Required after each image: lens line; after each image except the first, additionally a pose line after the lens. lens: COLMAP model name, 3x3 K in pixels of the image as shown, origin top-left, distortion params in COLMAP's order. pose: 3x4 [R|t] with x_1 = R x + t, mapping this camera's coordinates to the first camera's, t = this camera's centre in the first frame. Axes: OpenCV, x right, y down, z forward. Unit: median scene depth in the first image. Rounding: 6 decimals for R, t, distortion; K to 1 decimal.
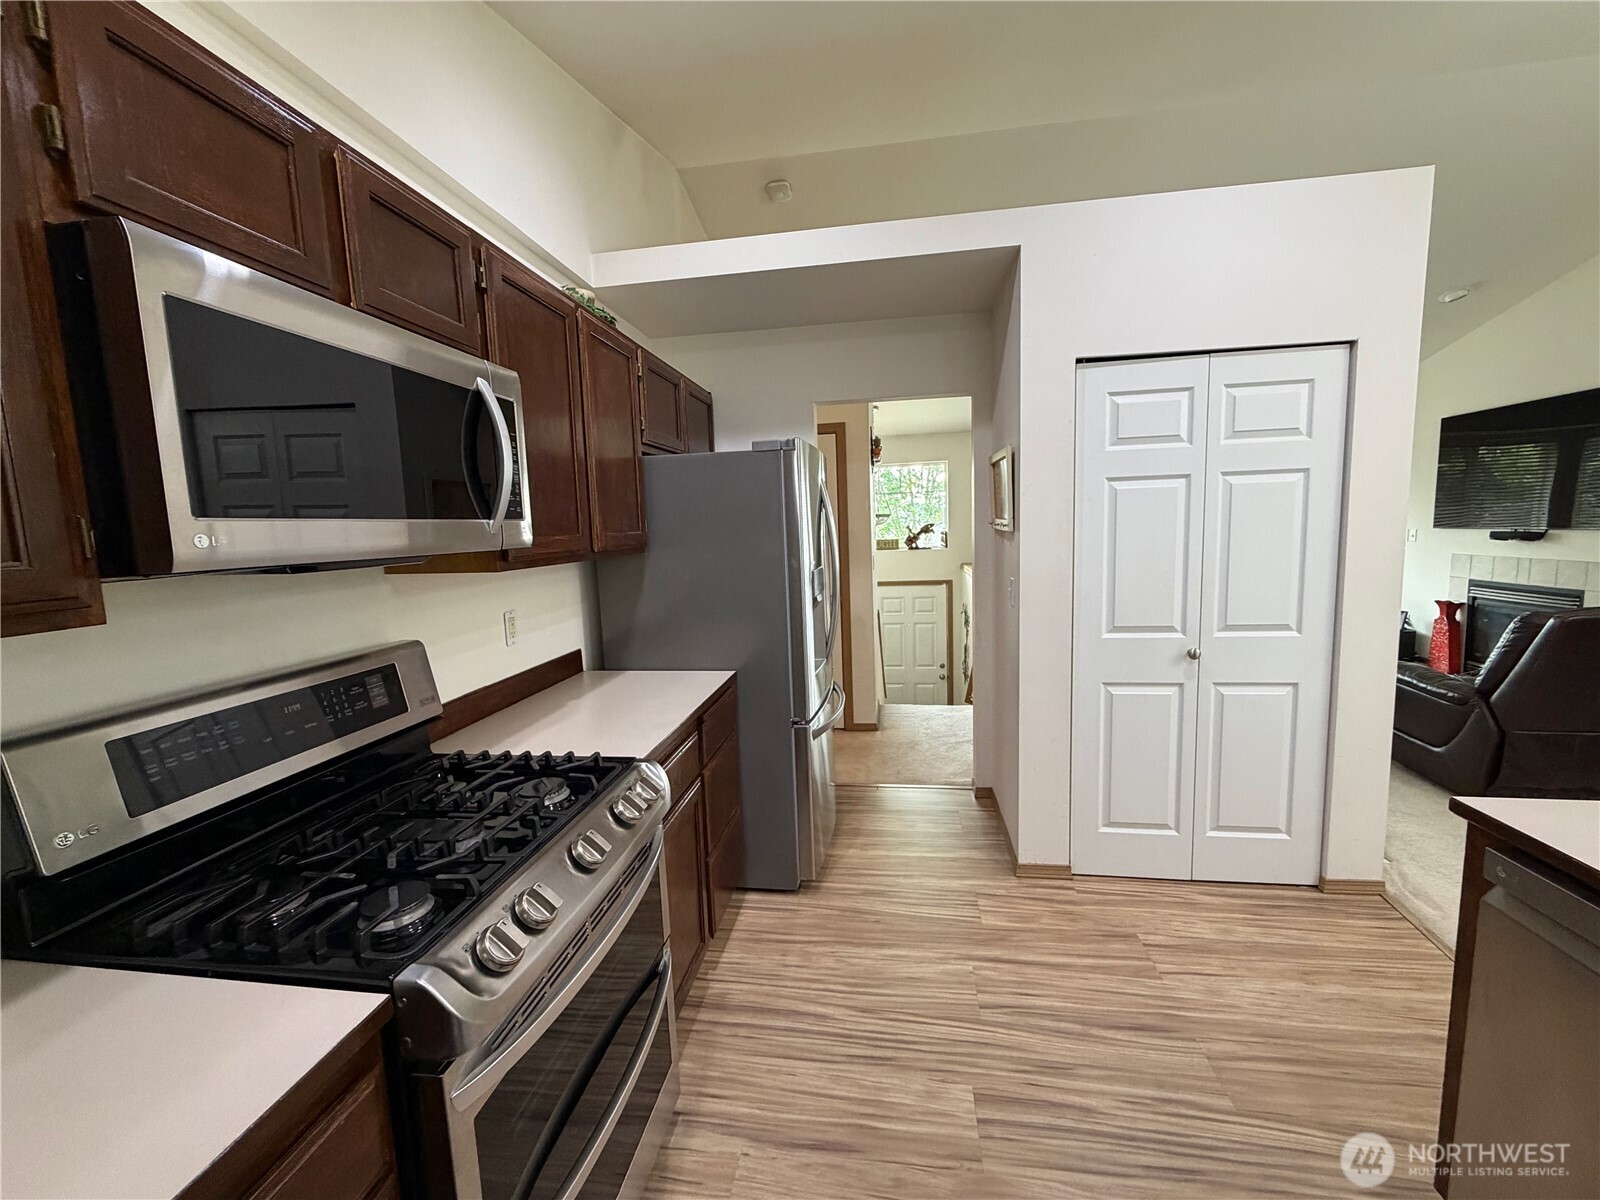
lens RADIAL K [[639.8, 0, 797.9], [0, 639.8, 601.8], [0, 0, 1]] dist [-0.000320, -0.000160]
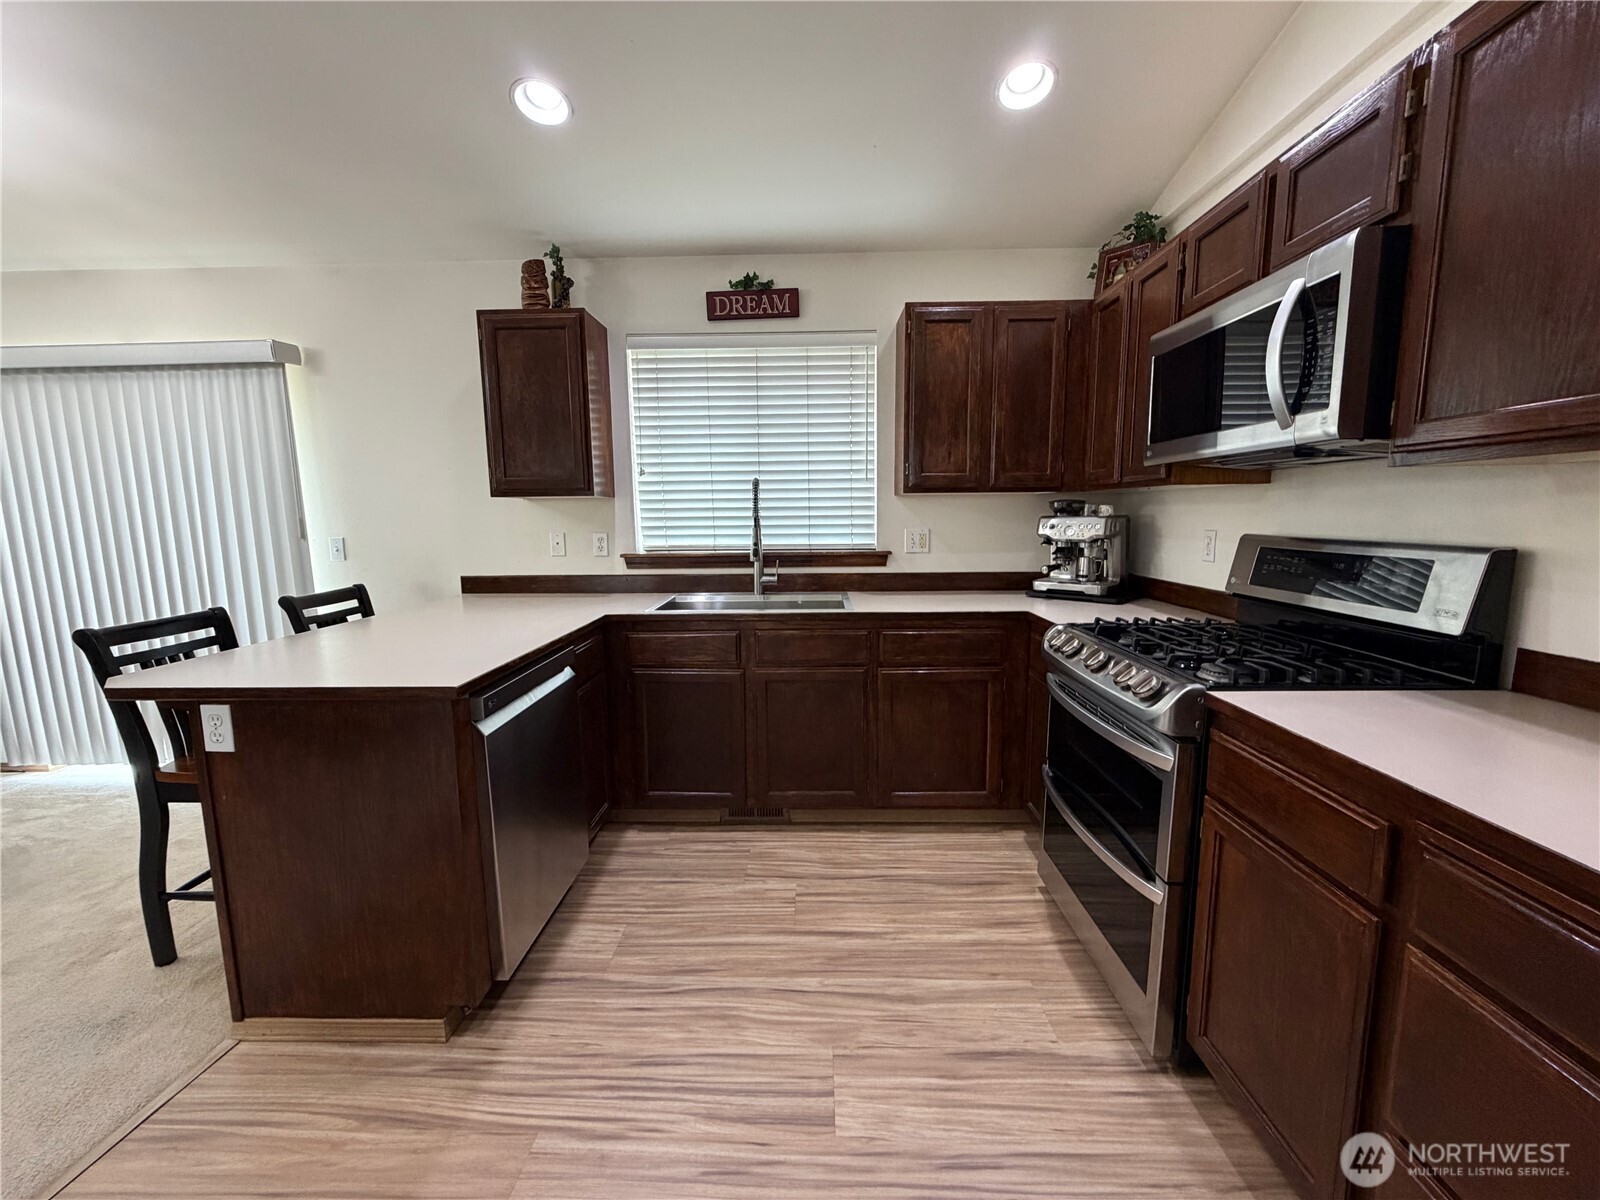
lens RADIAL K [[639.8, 0, 798.6], [0, 639.8, 599.9], [0, 0, 1]] dist [-0.000320, -0.000160]
pose [[-0.990786, 0.065052, -0.118788, 0.375695], [0.032527, 0.965716, 0.257554, -0.110082], [0.131470, 0.251317, -0.958934, 1.619458]]
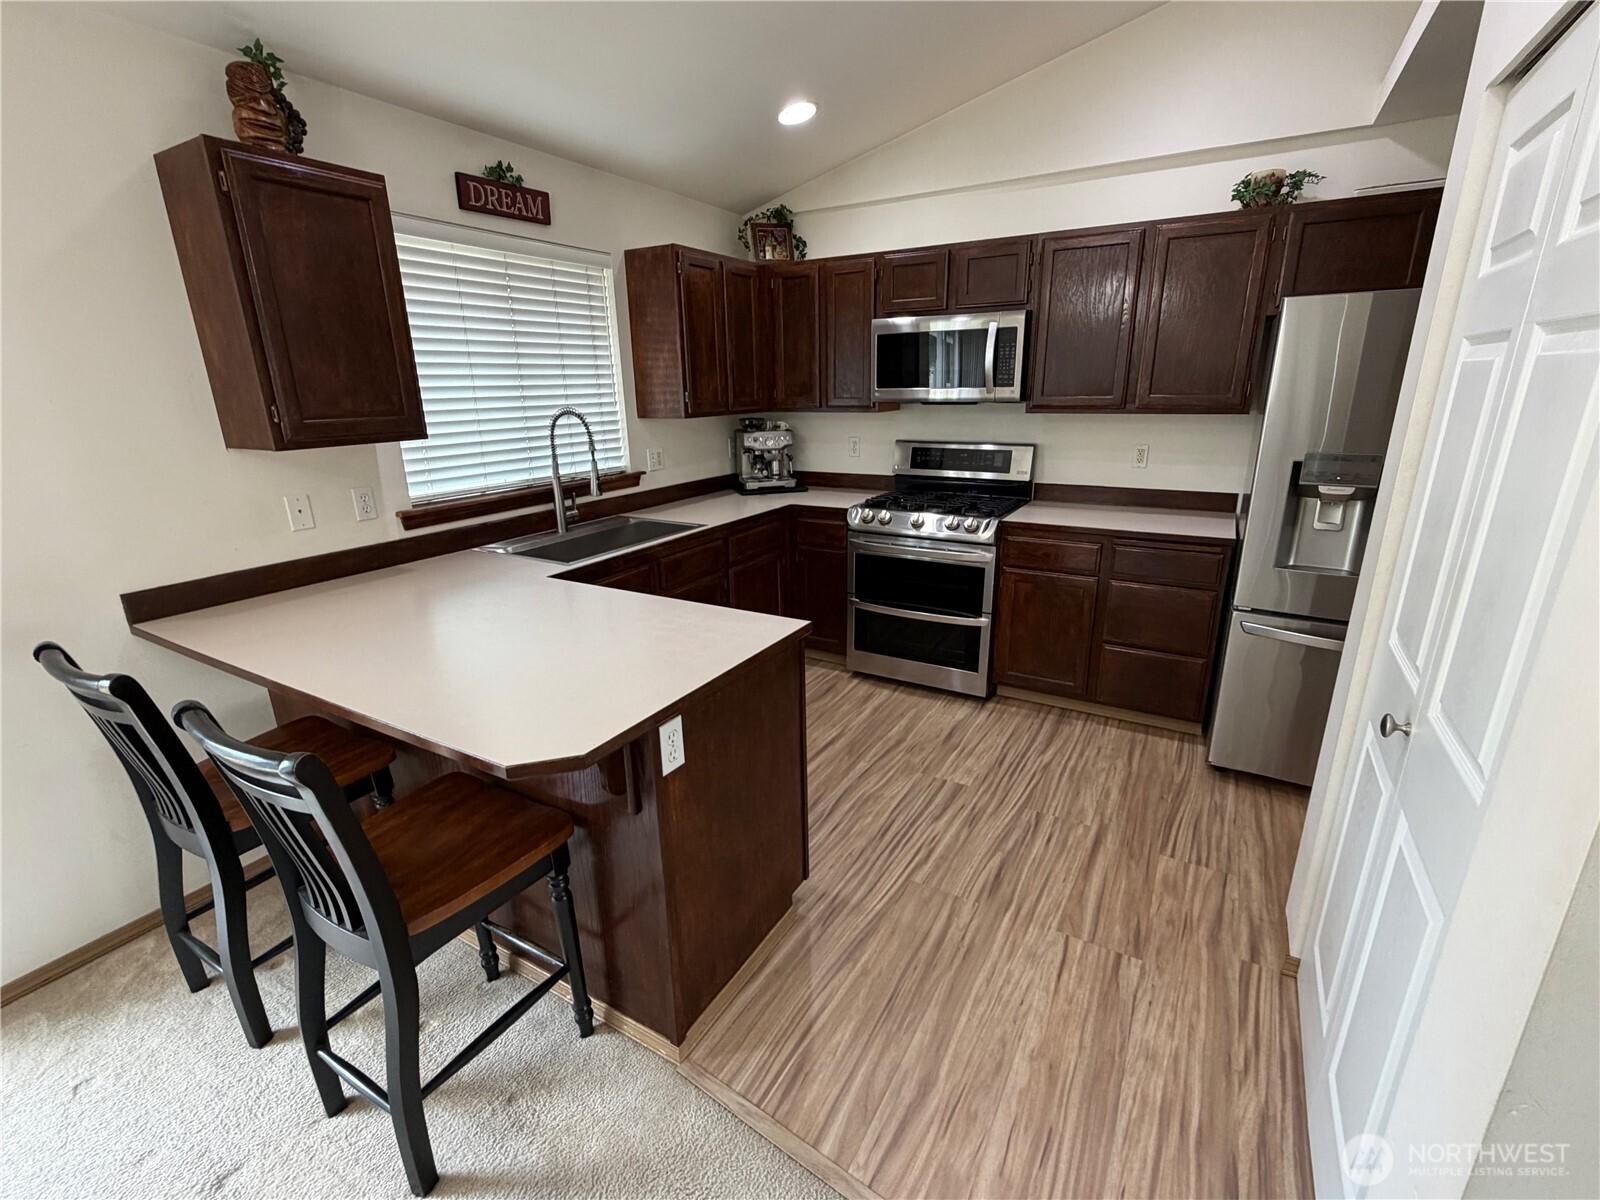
lens RADIAL K [[715.1, 0, 801.7], [0, 715.1, 602.4], [0, 0, 1]] dist [-0.005890, -0.000754]
pose [[-0.362087, 0.317669, -0.876344, 1.790572], [-0.082419, 0.925545, 0.369558, -0.247000], [0.928493, 0.206040, -0.308946, 1.077587]]
